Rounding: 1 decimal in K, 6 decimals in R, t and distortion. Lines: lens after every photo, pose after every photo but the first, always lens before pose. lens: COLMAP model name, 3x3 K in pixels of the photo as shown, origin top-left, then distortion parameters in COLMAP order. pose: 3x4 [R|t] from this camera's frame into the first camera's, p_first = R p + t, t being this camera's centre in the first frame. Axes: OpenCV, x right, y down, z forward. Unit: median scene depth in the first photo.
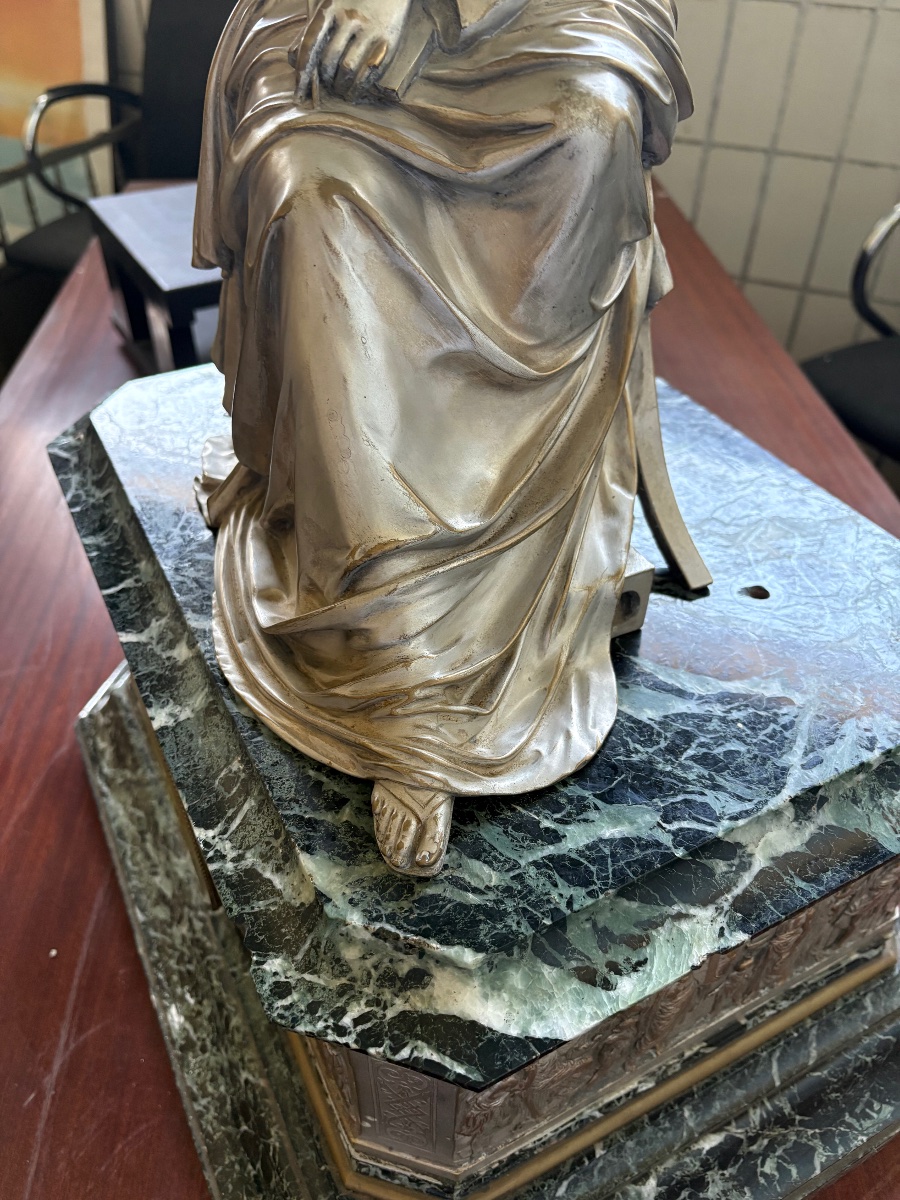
lens RADIAL K [[933.6, 0, 447.5], [0, 933.6, 598.4], [0, 0, 1]] dist [0.025018, -0.030680]
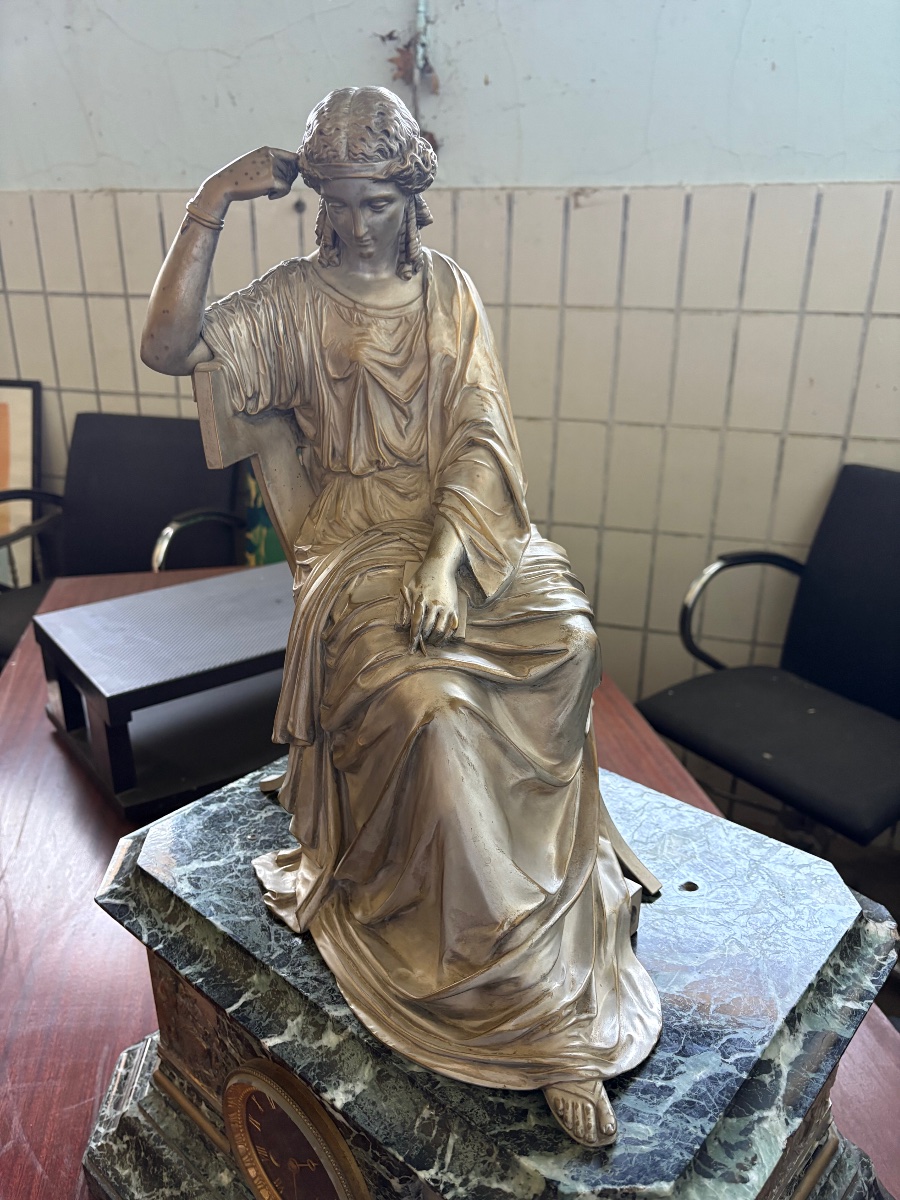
lens RADIAL K [[933.6, 0, 450.9], [0, 933.6, 594.0], [0, 0, 1]] dist [0.025018, -0.030680]
pose [[0.933818, -0.128988, 0.333685, -0.599619], [0.231078, 0.929532, -0.287355, -0.128280], [-0.273106, 0.345444, 0.897821, -0.510048]]
